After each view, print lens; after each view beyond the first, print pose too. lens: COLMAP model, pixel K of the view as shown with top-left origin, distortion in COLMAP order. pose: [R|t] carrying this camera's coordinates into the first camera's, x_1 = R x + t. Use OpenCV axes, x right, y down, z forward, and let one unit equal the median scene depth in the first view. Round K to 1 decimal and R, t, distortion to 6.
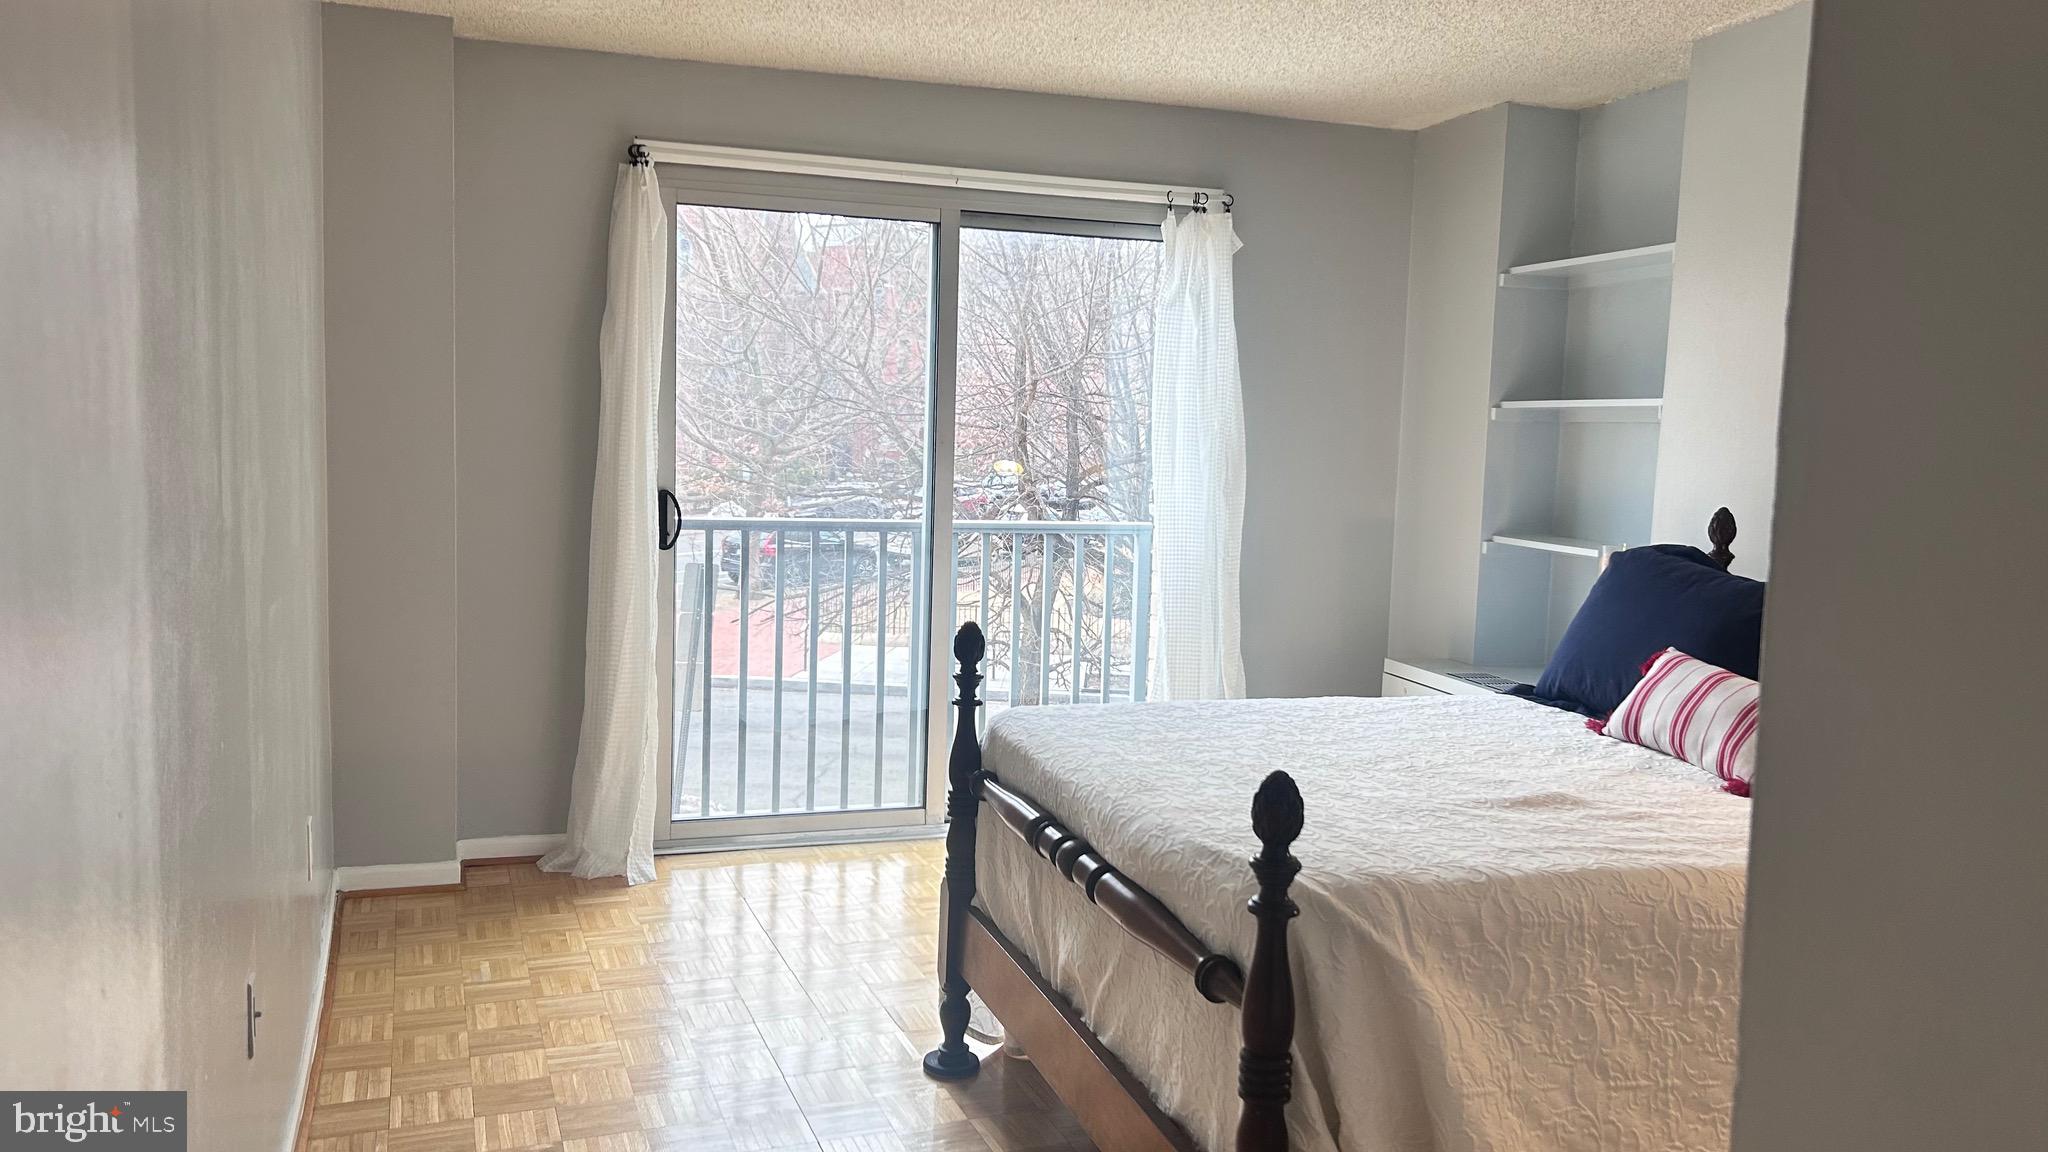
lens RADIAL K [[1566.1, 0, 1024.0], [0, 1566.1, 576.0], [0, 0, 1]] dist [0.106893, -0.219184]
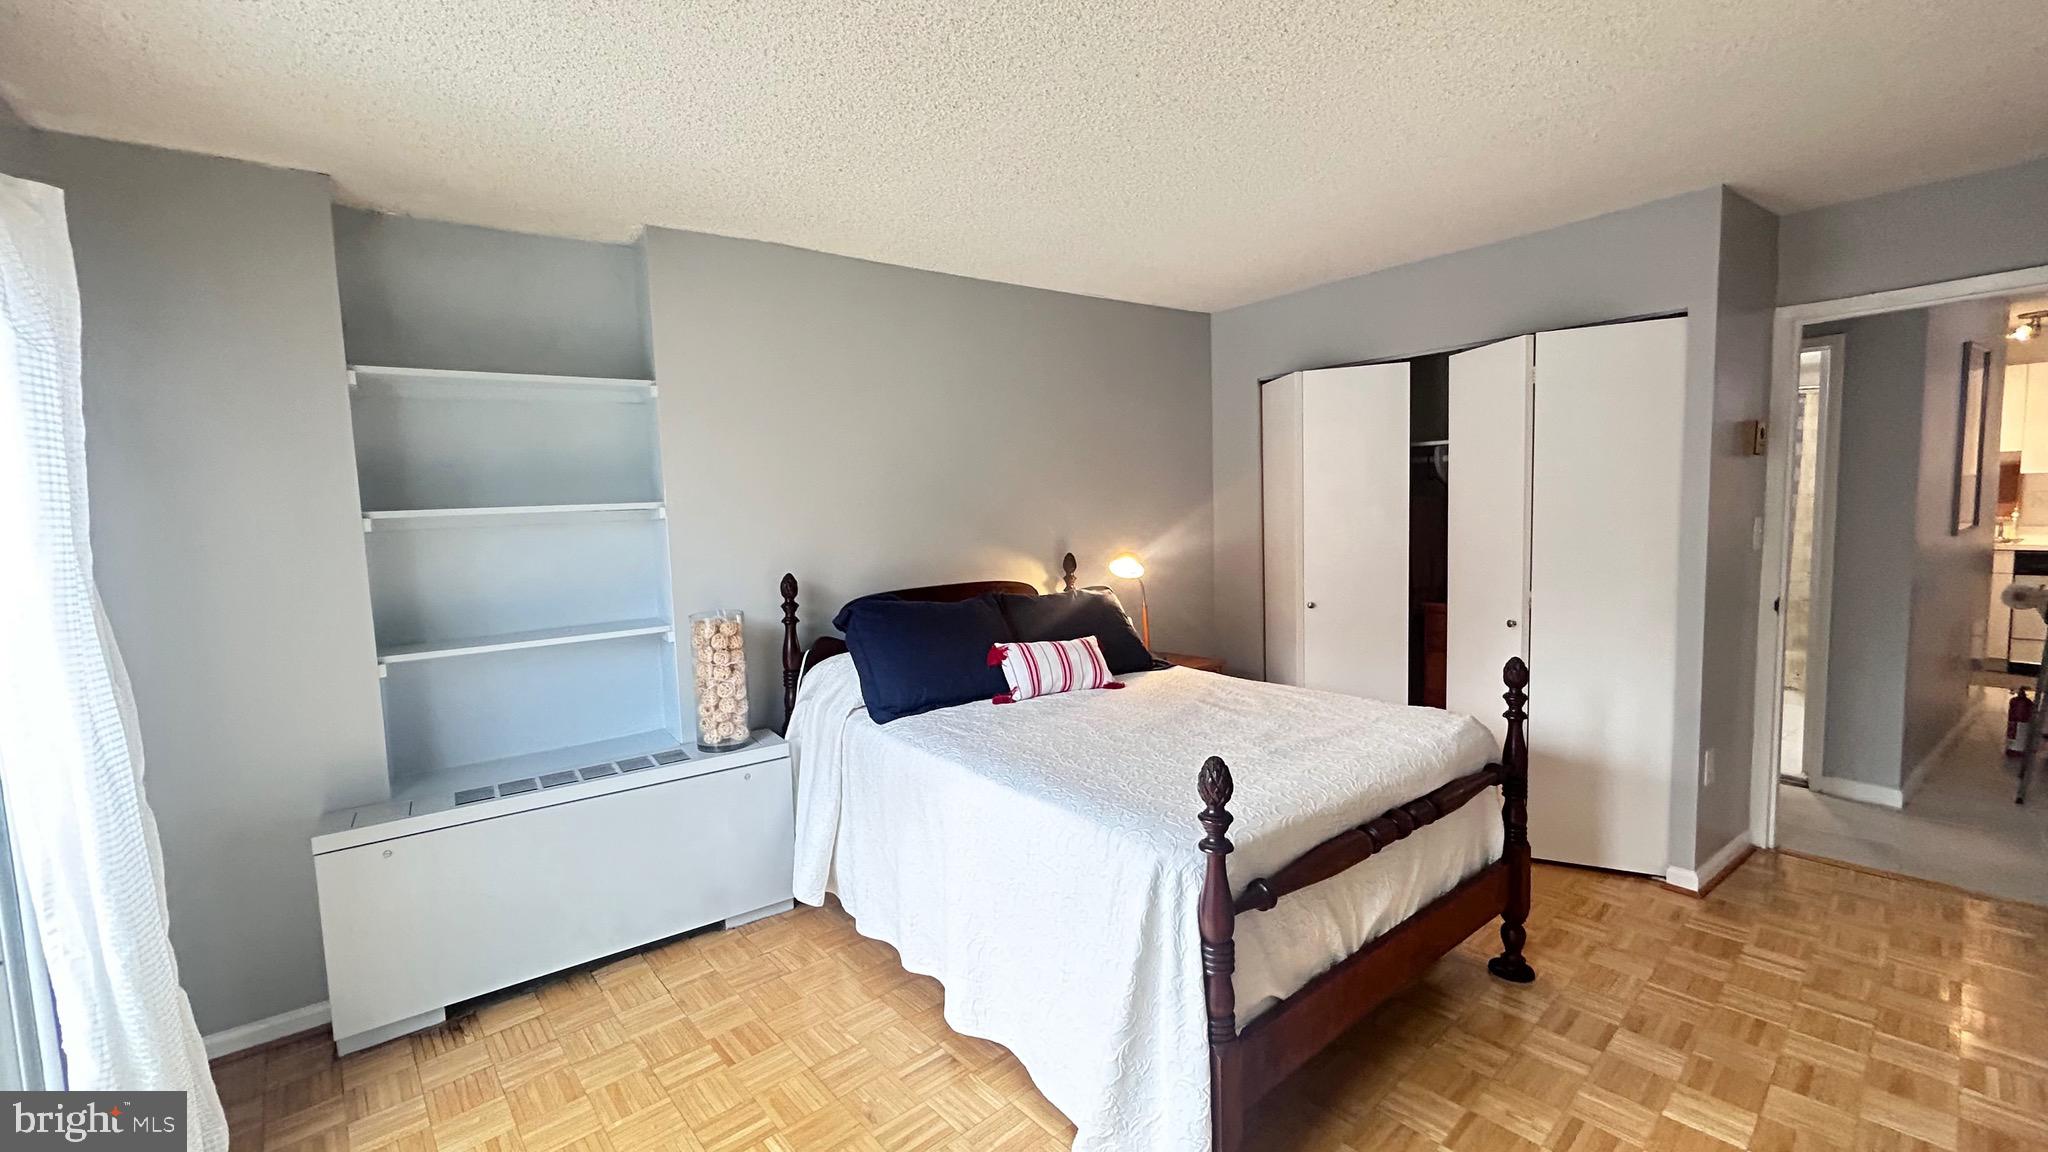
lens RADIAL K [[848.3, 0, 1024.0], [0, 848.3, 576.0], [0, 0, 1]] dist [-0.000819, -0.000065]
pose [[-0.354405, -0.097902, 0.929953, -0.316602], [0.119627, 0.981585, 0.148928, -0.110808], [-0.927408, 0.164028, -0.336168, 0.891378]]
